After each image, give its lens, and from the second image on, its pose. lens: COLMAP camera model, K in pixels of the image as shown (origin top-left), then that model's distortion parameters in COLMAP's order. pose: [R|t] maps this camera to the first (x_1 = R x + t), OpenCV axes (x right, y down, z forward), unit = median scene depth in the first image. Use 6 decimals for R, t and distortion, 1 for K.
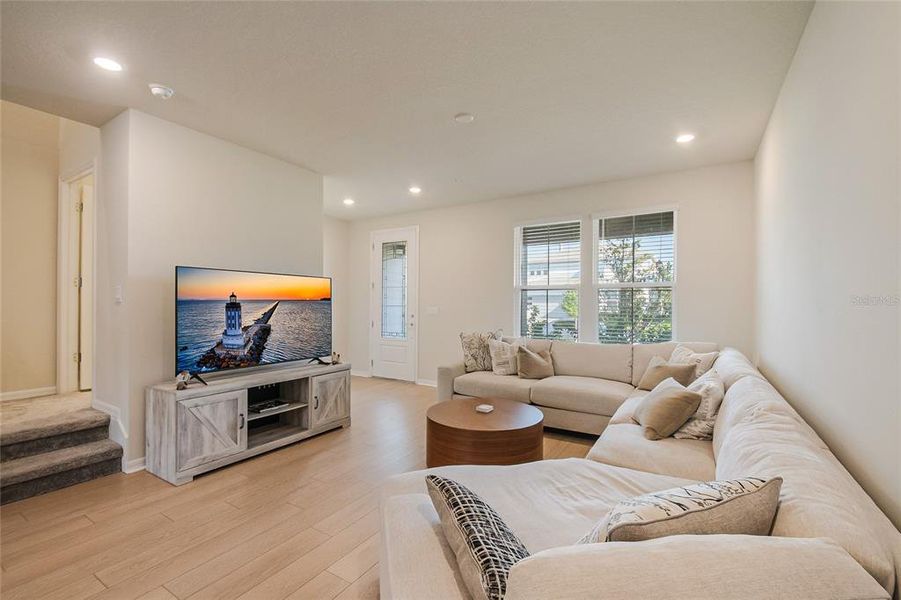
lens RADIAL K [[397.5, 0, 449.6], [0, 397.5, 300.8], [0, 0, 1]] dist [0.002602, -0.000688]
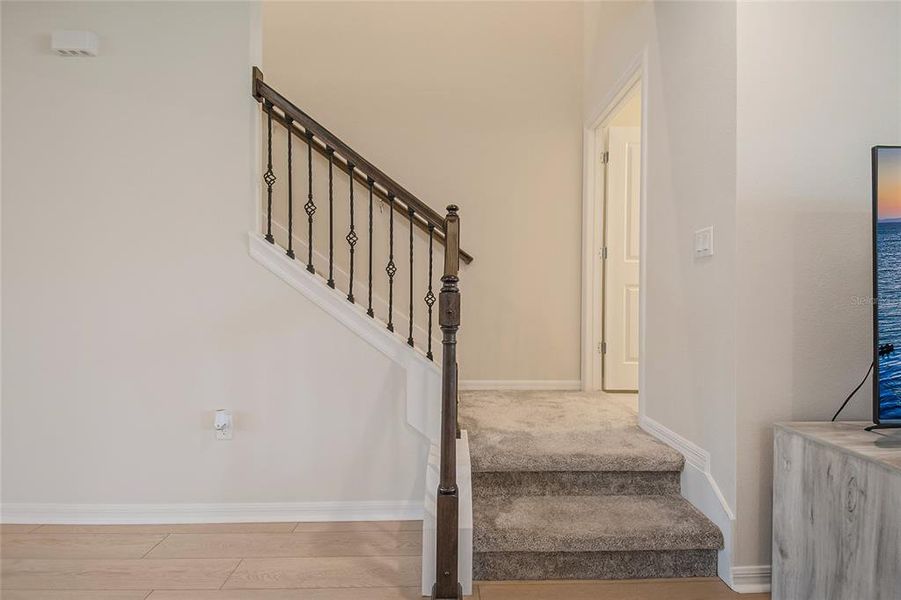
lens RADIAL K [[397.5, 0, 452.2], [0, 397.5, 305.4], [0, 0, 1]] dist [0.002602, -0.000688]
pose [[0.535818, -0.007499, -0.844300, -0.570024], [0.010020, 0.999947, -0.002522, 0.073038], [0.844274, -0.007108, 0.535865, 0.432352]]
